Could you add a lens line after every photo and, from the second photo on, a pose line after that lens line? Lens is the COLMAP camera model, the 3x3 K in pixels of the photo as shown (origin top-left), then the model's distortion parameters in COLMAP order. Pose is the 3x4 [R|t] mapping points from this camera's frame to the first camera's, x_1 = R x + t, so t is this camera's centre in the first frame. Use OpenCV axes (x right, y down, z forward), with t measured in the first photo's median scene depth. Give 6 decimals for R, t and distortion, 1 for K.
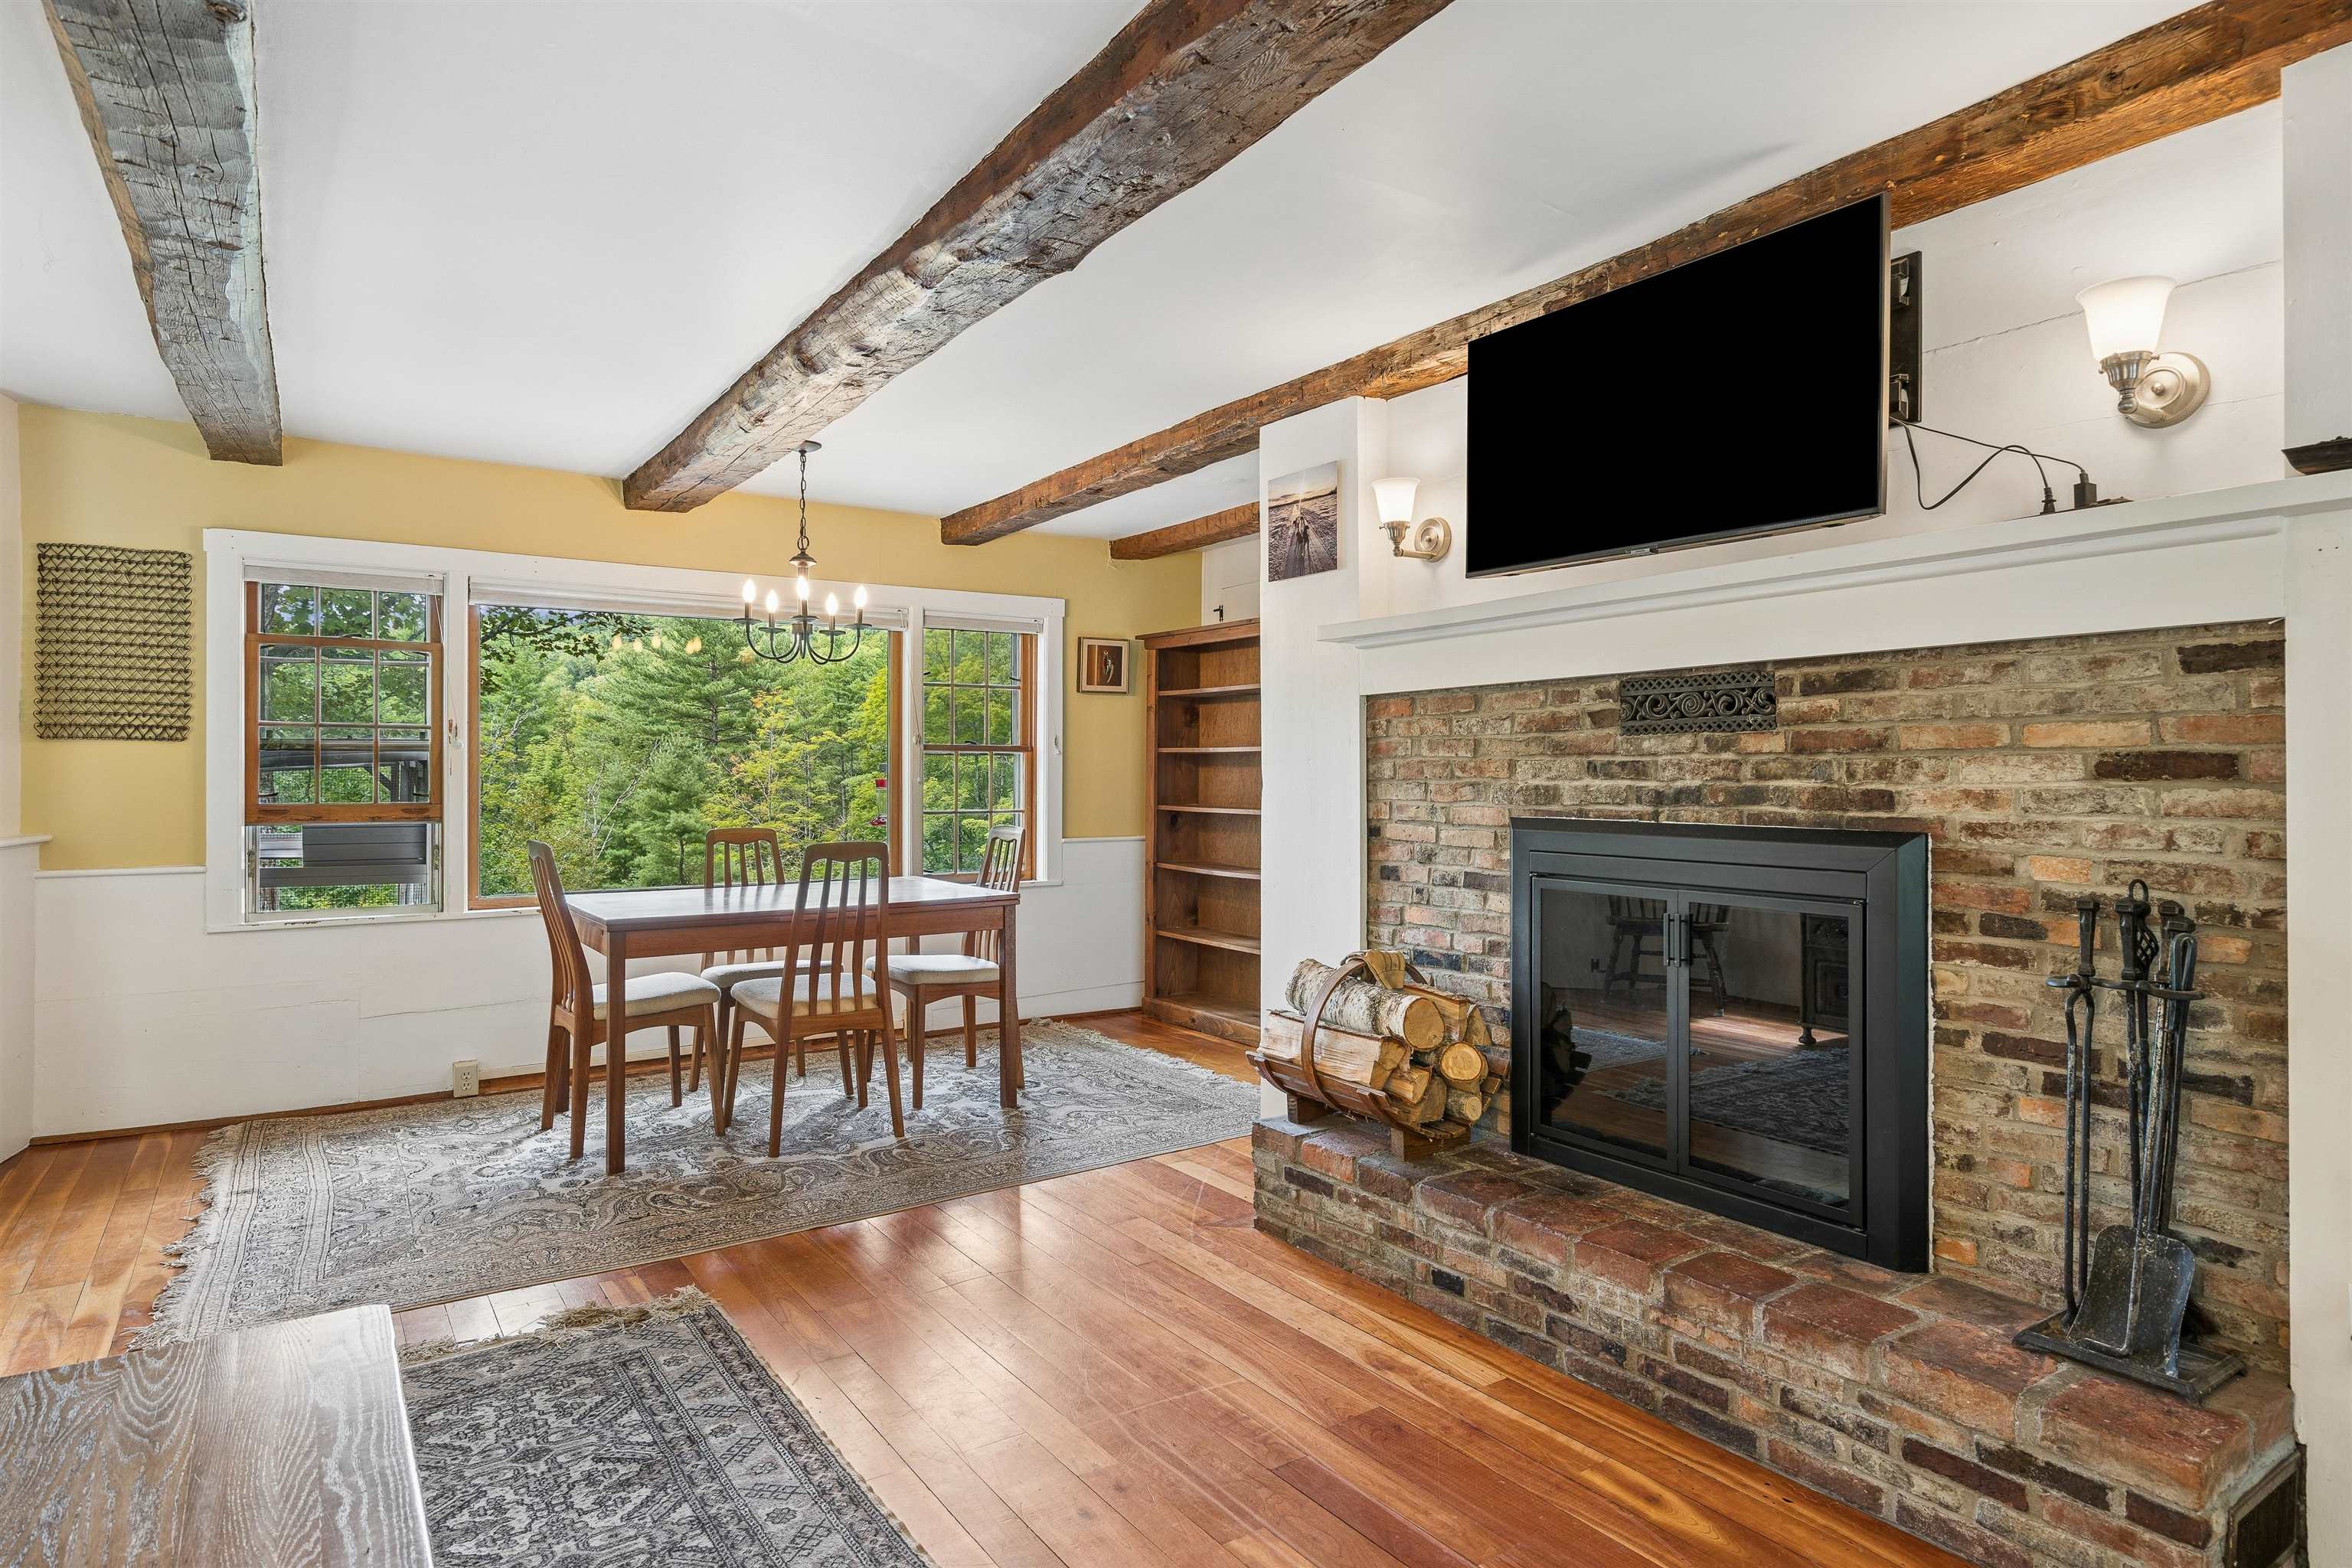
lens RADIAL K [[1339.2, 0, 1186.2], [0, 1339.2, 775.4], [0, 0, 1]] dist [0.006350, 0.000345]
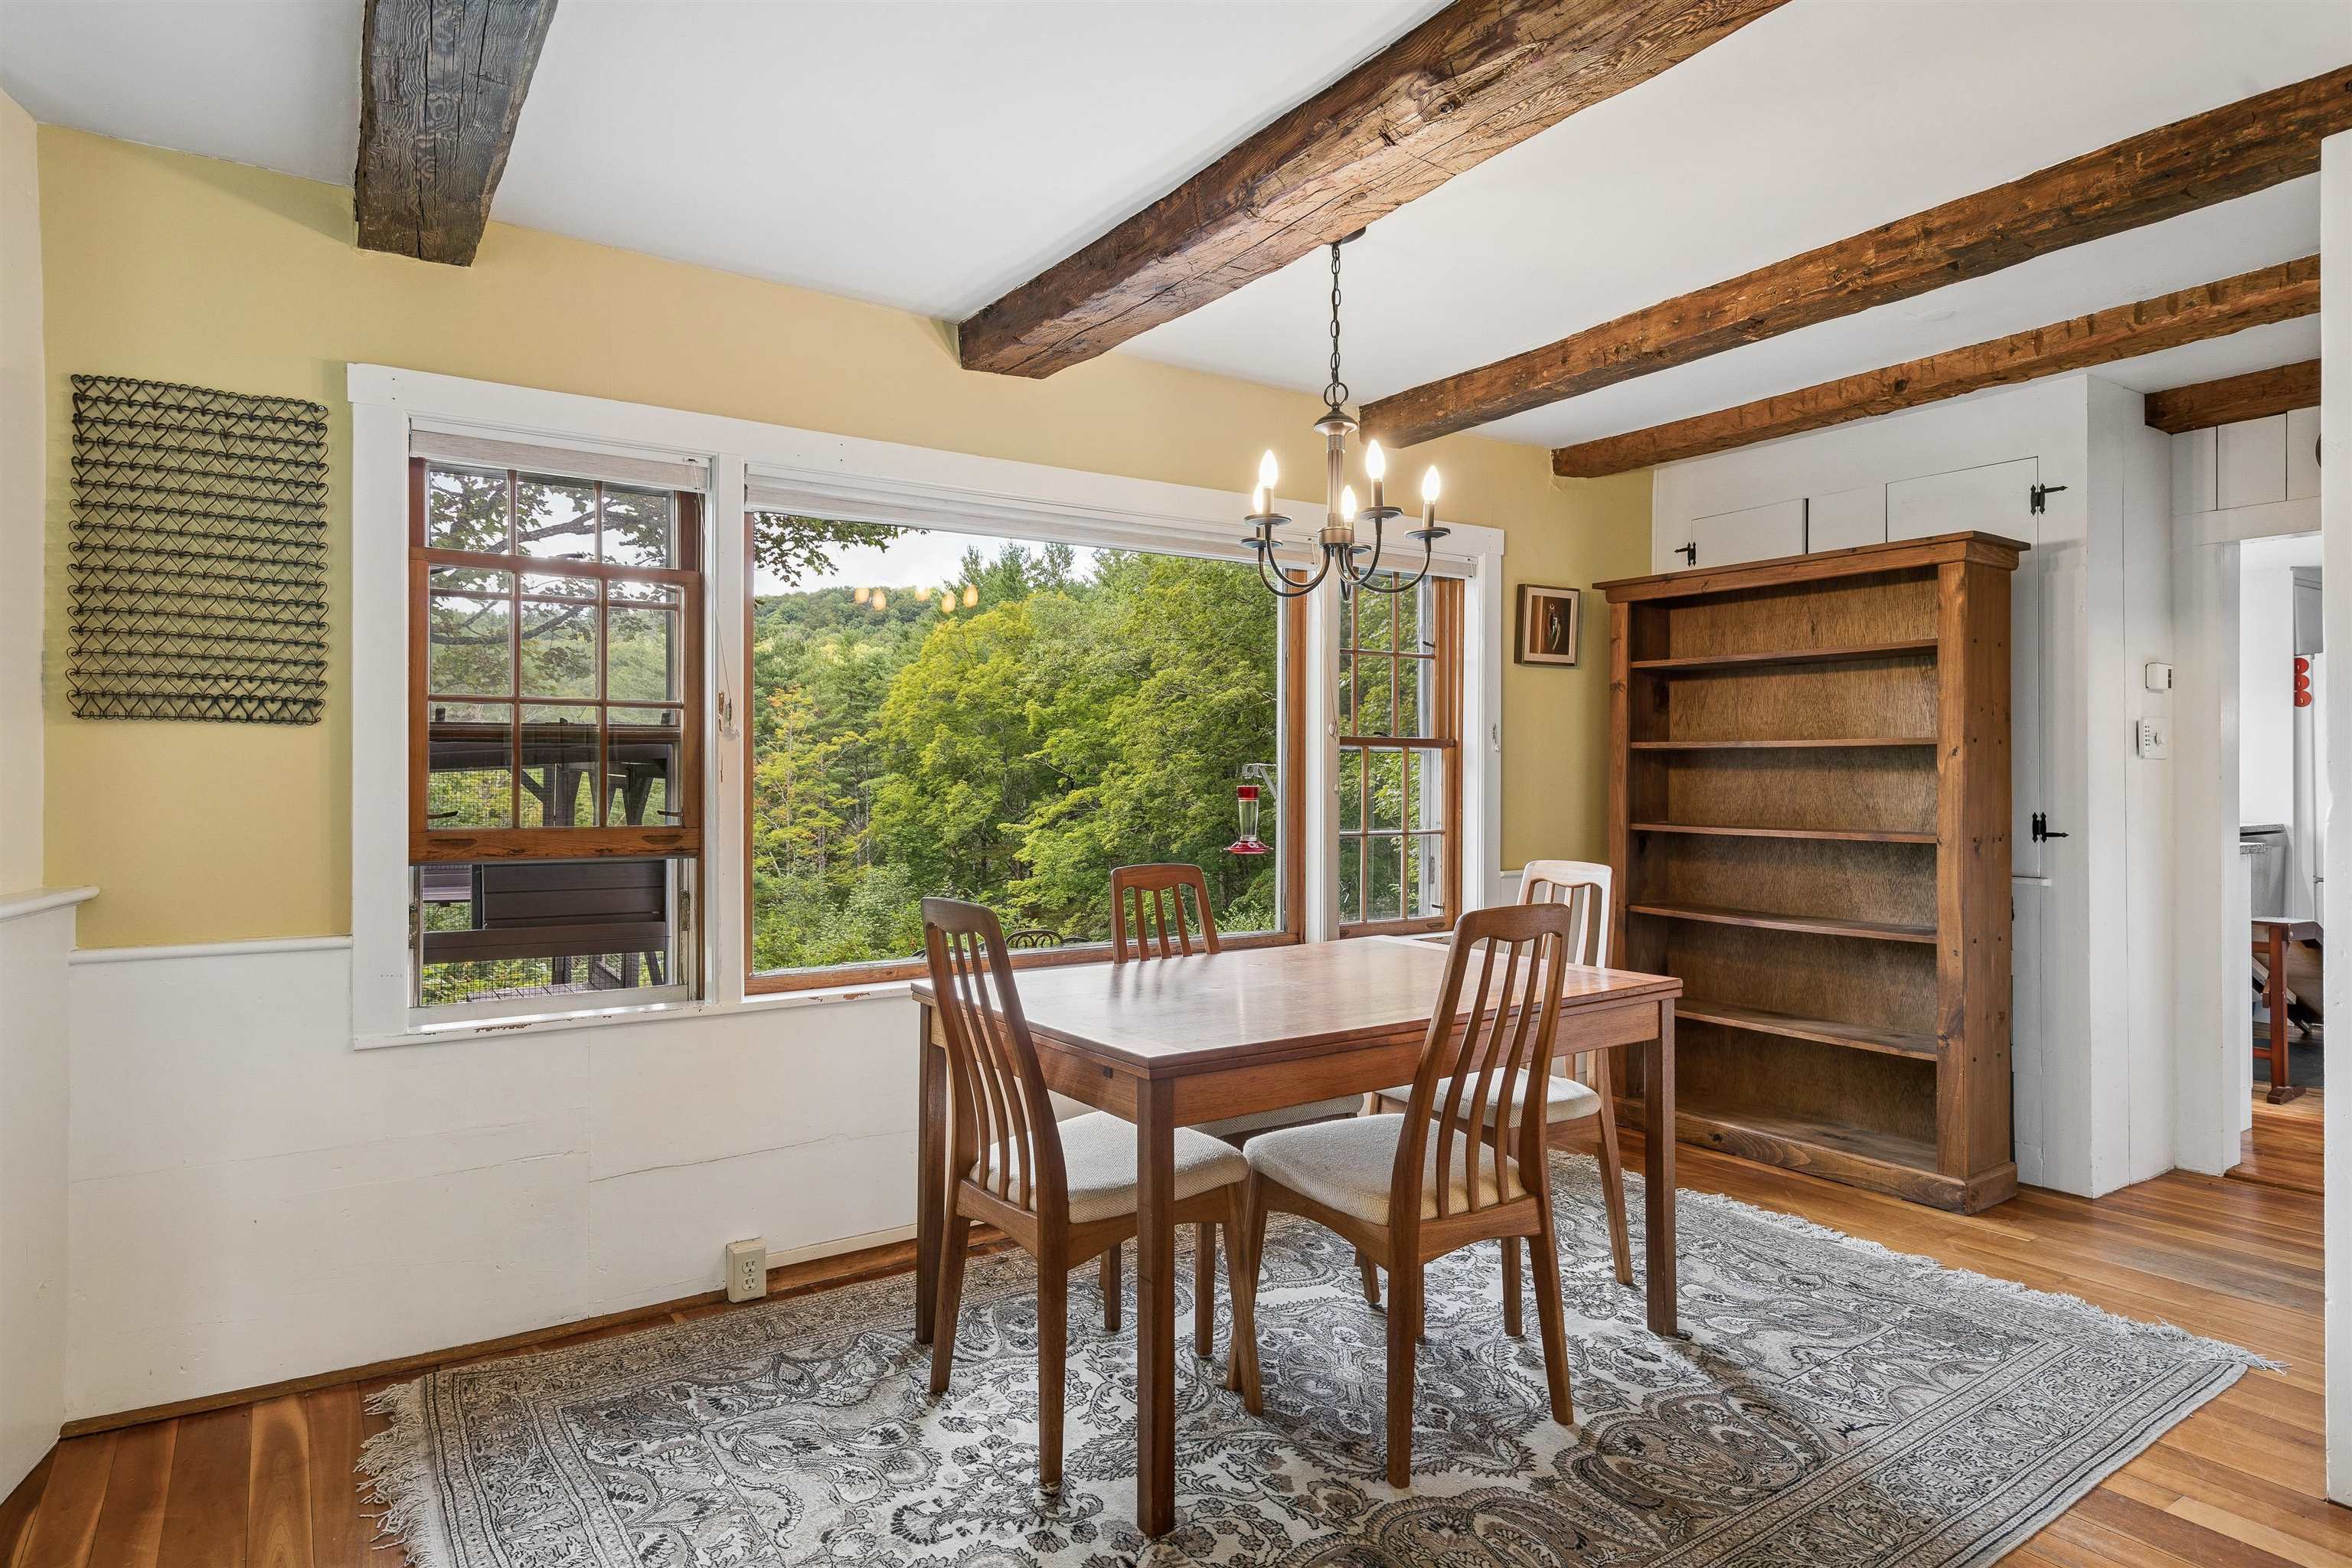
lens RADIAL K [[1348.8, 0, 1162.5], [0, 1348.8, 781.3], [0, 0, 1]] dist [0.004250, -0.000767]
pose [[0.999987, 0.000641, -0.005051, -0.344815], [-0.000628, 0.999997, 0.002555, -0.002171], [0.005053, -0.002552, 0.999984, 0.380742]]
